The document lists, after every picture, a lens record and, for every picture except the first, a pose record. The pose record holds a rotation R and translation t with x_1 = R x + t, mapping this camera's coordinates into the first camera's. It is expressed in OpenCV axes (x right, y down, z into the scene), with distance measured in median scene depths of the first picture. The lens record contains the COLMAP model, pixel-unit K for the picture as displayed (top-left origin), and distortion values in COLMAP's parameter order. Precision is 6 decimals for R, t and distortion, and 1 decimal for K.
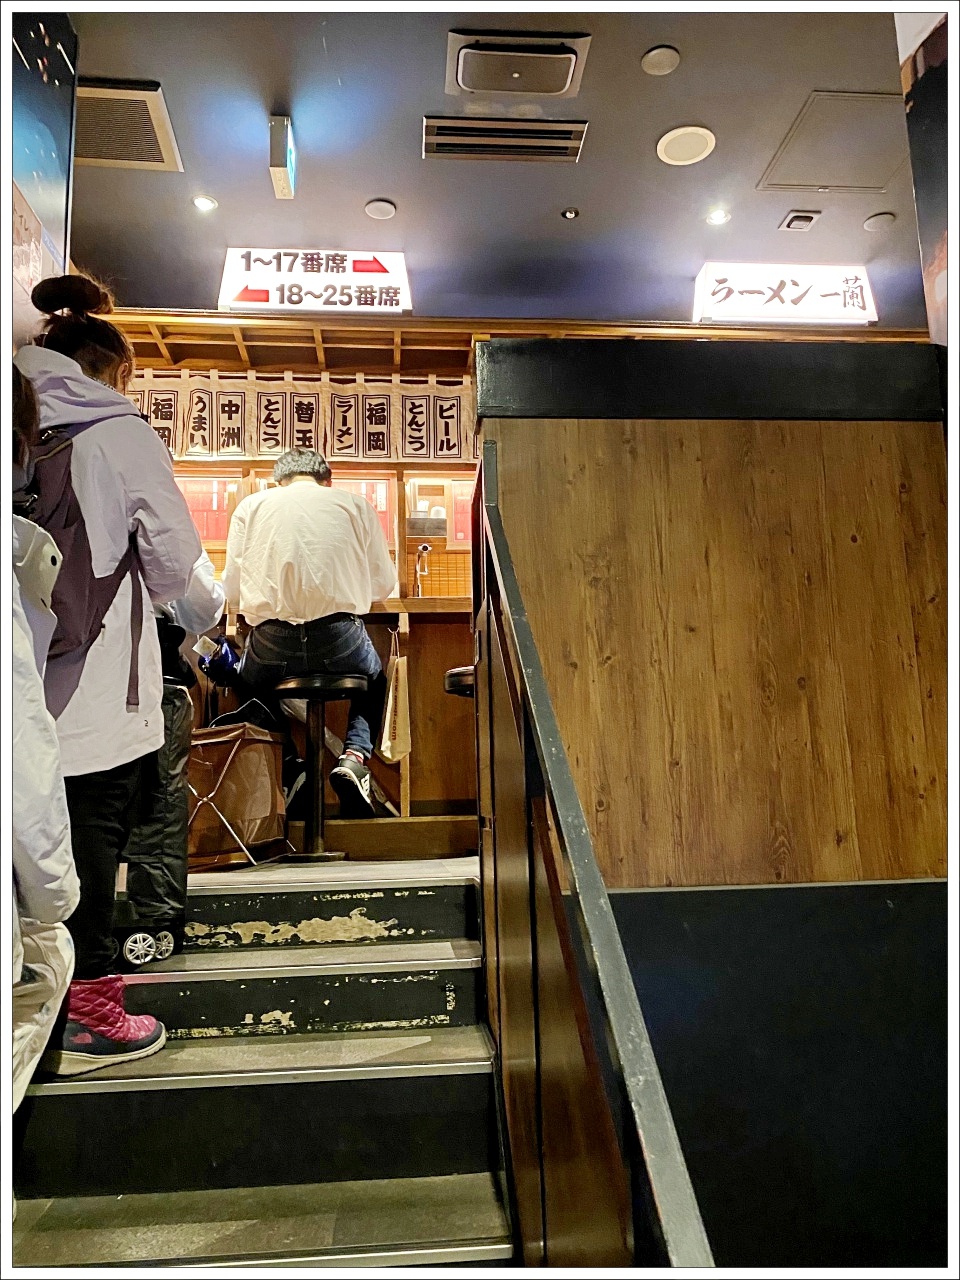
lens RADIAL K [[975.0, 0, 480.0], [0, 975.0, 640.0], [0, 0, 1]] dist [0.027639, -0.051145]
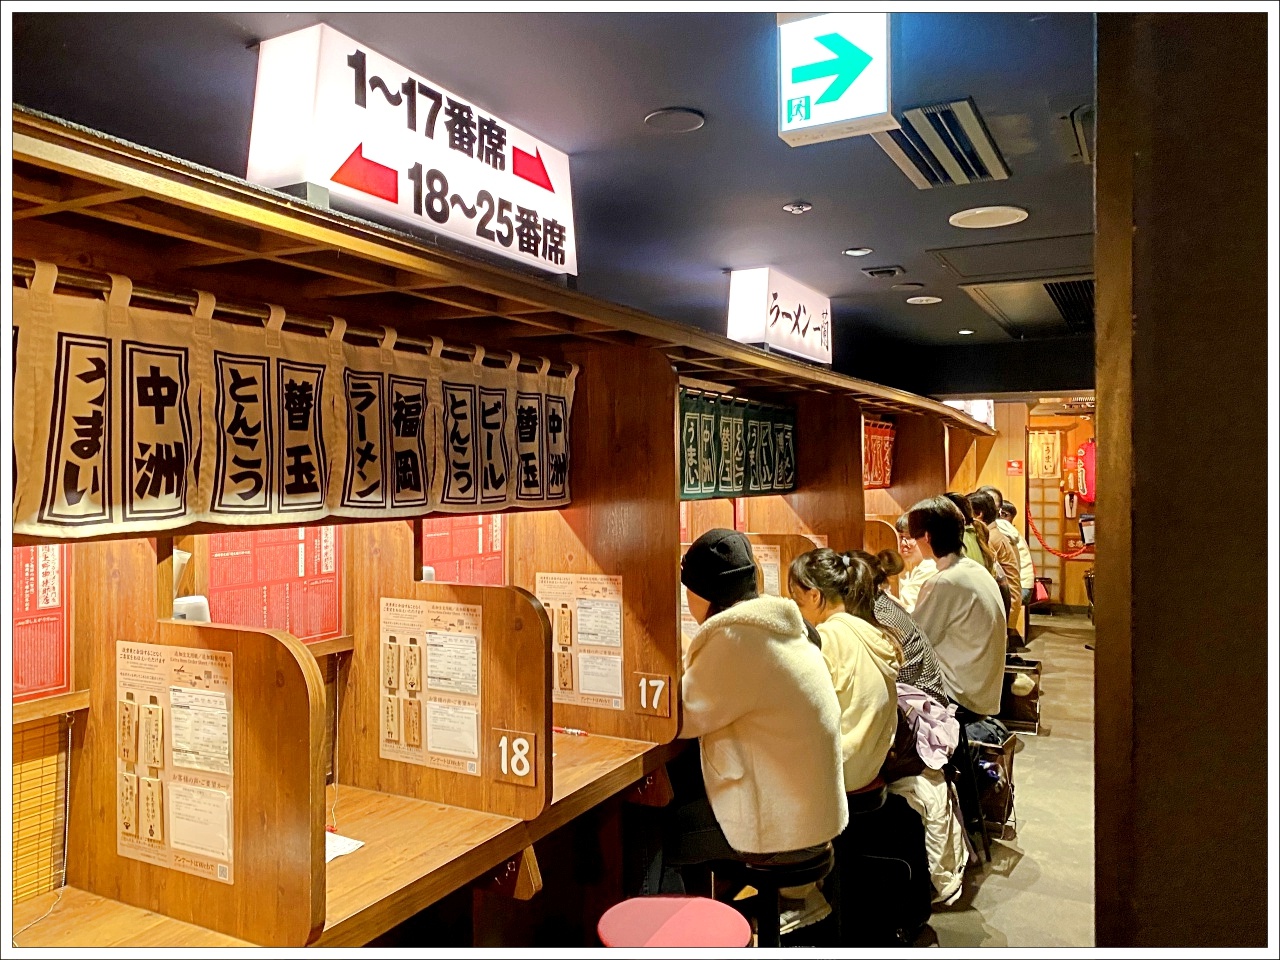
lens RADIAL K [[975.0, 0, 640.0], [0, 975.0, 480.0], [0, 0, 1]] dist [0.027639, -0.051145]
pose [[0.523370, 0.006418, 0.852081, -0.485868], [-0.154857, 0.984036, 0.087705, -0.267423], [-0.837916, -0.177853, 0.516009, 0.643544]]
